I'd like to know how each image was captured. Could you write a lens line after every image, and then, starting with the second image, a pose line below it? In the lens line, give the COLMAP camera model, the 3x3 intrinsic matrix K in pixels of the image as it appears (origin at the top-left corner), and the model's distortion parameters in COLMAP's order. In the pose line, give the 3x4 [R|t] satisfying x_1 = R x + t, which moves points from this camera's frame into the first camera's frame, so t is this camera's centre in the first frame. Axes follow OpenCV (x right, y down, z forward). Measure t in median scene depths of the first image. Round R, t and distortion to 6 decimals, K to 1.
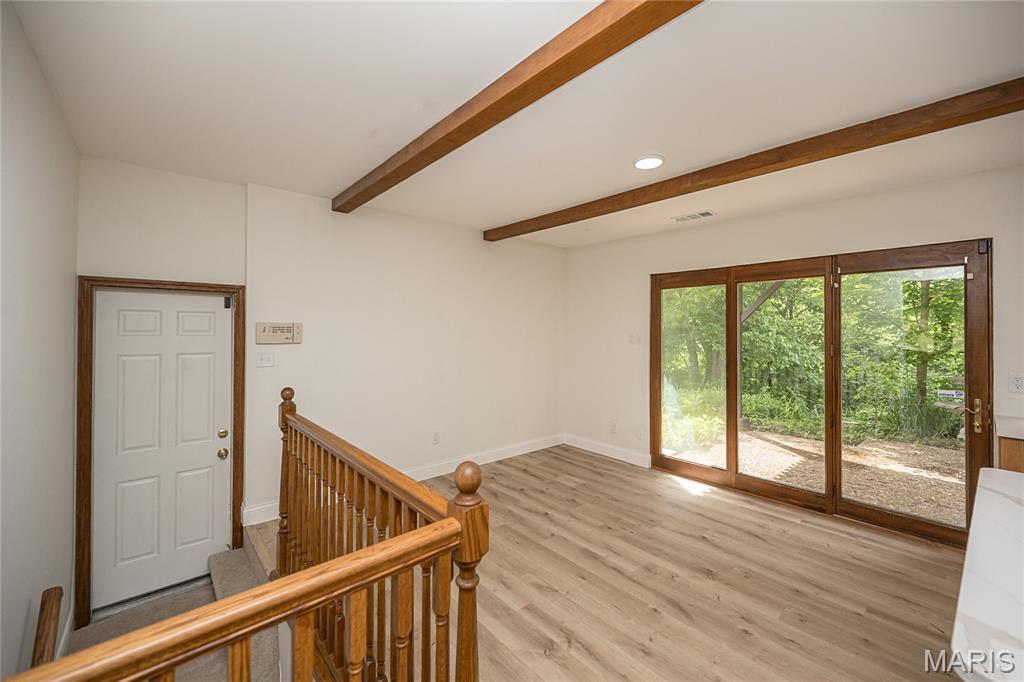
lens RADIAL K [[408.1, 0, 525.4], [0, 408.1, 337.0], [0, 0, 1]] dist [-0.000938, -0.000413]
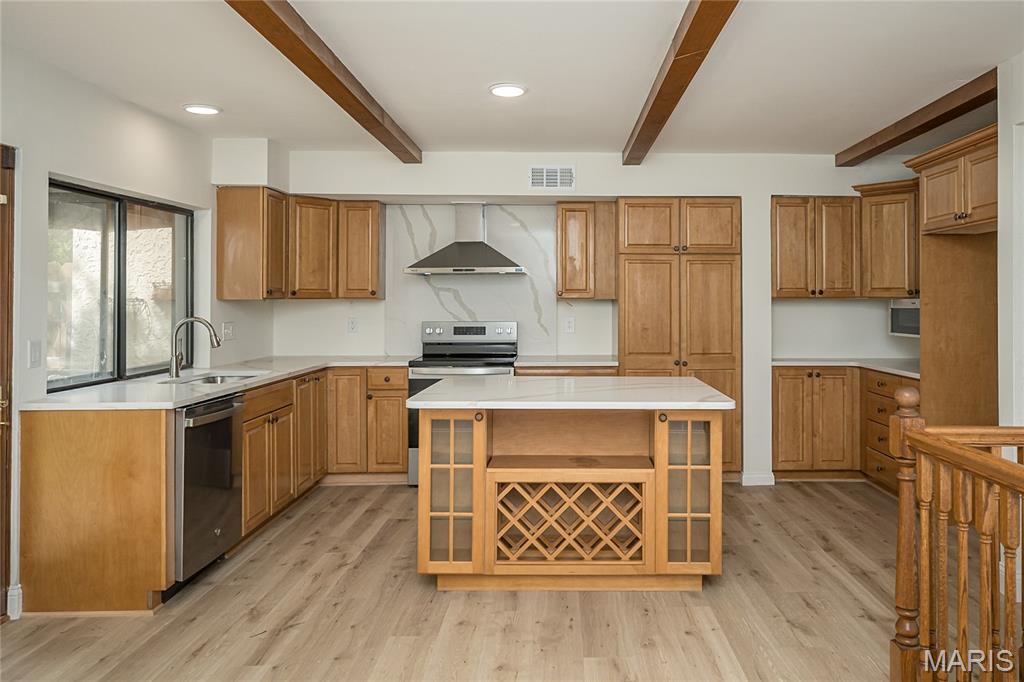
lens RADIAL K [[727.0, 0, 579.9], [0, 727.0, 297.0], [0, 0, 1]] dist [0.002287, -0.003042]
pose [[-0.770957, -0.012255, 0.636769, -0.286396], [-0.010145, 0.999924, 0.006961, 0.008262], [-0.636806, -0.001093, -0.771023, 1.166981]]
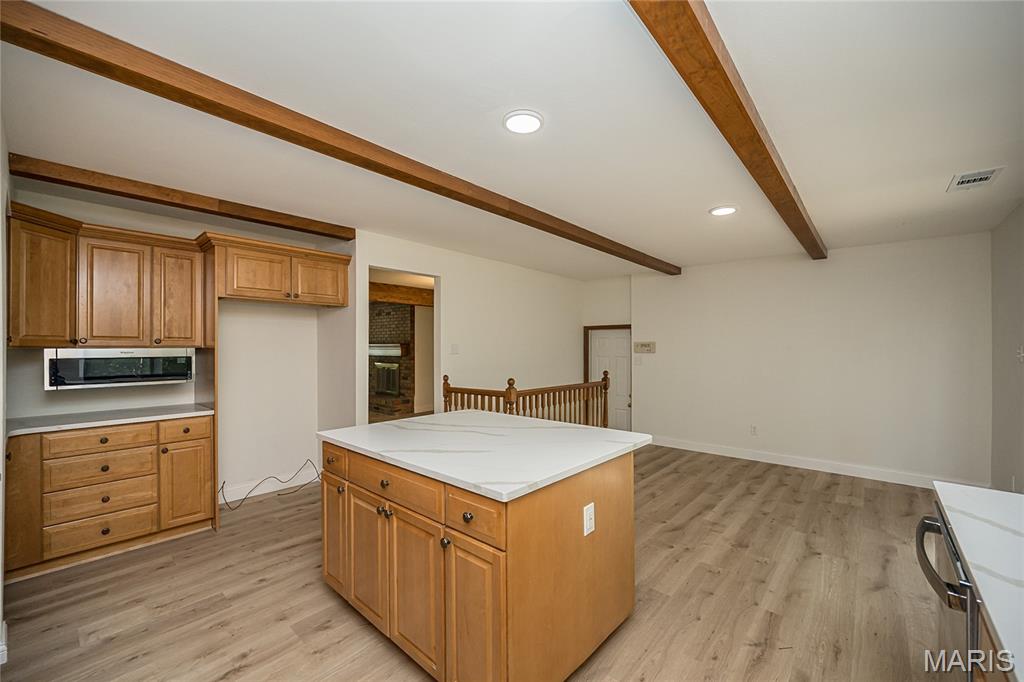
lens RADIAL K [[408.1, 0, 509.6], [0, 408.1, 346.5], [0, 0, 1]] dist [-0.000938, -0.000413]
pose [[0.126162, -0.015501, -0.991889, 1.270391], [-0.000901, 0.999876, -0.015741, 0.025339], [0.992009, 0.002880, 0.126133, 0.165388]]
